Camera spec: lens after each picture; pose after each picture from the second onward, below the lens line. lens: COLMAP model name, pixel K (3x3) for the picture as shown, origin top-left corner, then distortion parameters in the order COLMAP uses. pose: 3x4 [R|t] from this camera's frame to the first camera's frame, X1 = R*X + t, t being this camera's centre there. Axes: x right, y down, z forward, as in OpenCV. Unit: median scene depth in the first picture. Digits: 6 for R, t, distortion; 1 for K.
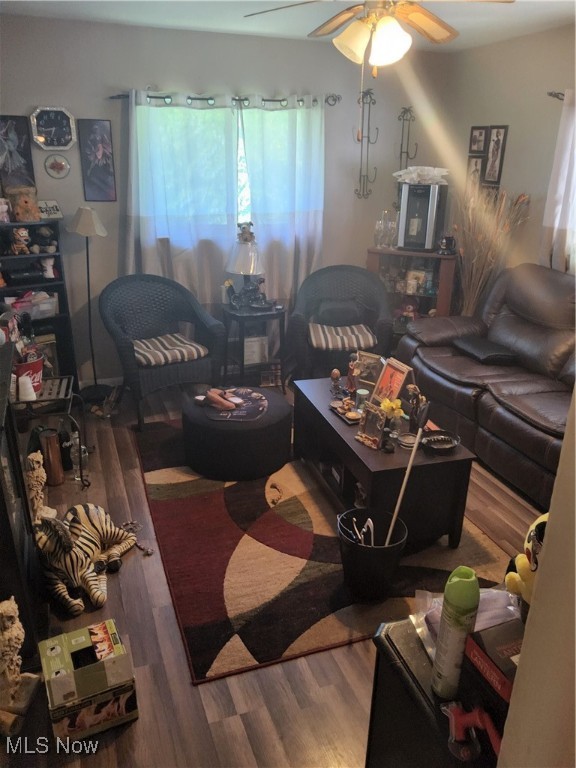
lens RADIAL K [[578.9, 0, 288.8], [0, 578.9, 383.6], [0, 0, 1]] dist [-0.002486, -0.015001]
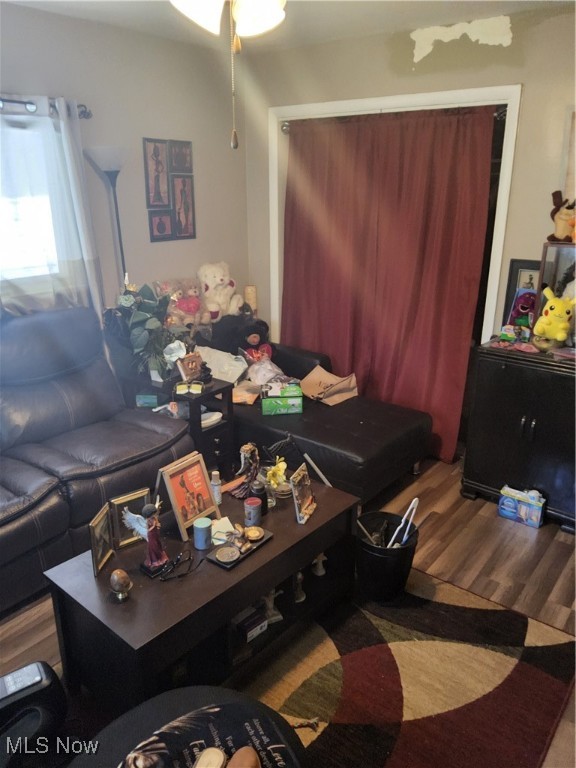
lens RADIAL K [[578.9, 0, 289.9], [0, 578.9, 384.7], [0, 0, 1]] dist [-0.002486, -0.015001]
pose [[-0.522020, -0.294220, 0.800581, -0.474836], [0.300650, 0.814903, 0.495523, -0.482051], [-0.798188, 0.499368, -0.336939, 1.250312]]
